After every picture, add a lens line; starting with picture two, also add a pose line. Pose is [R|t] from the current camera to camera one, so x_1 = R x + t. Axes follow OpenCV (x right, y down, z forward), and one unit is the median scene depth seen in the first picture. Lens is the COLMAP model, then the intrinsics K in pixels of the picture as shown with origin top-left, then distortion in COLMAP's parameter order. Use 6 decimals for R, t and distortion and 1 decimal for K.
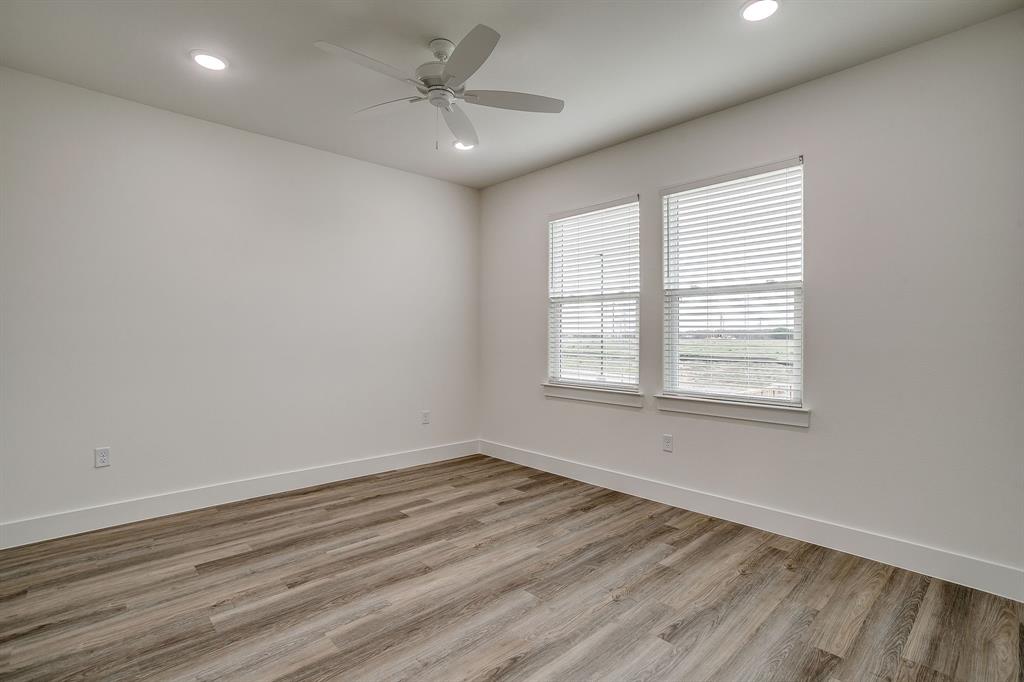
lens RADIAL K [[491.3, 0, 511.5], [0, 491.3, 339.6], [0, 0, 1]] dist [-0.004776, 0.002708]
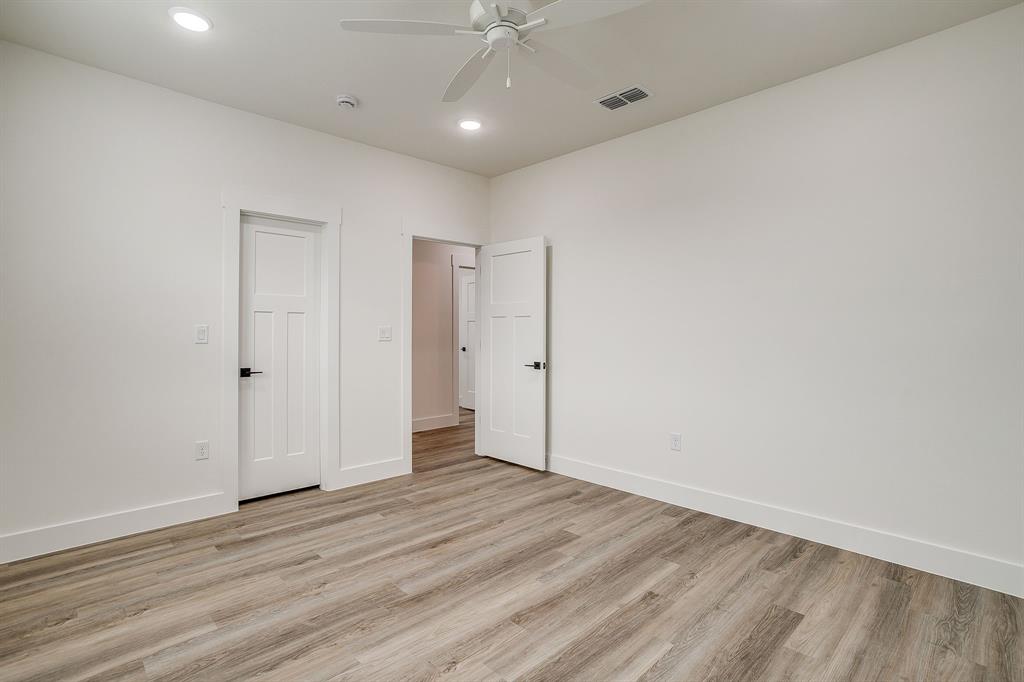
lens RADIAL K [[491.3, 0, 510.7], [0, 491.3, 336.0], [0, 0, 1]] dist [-0.004776, 0.002708]
pose [[-0.999888, -0.001306, -0.014883, -0.160099], [-0.001625, 0.999768, 0.021464, -0.018848], [0.014851, 0.021486, -0.999659, 1.938183]]
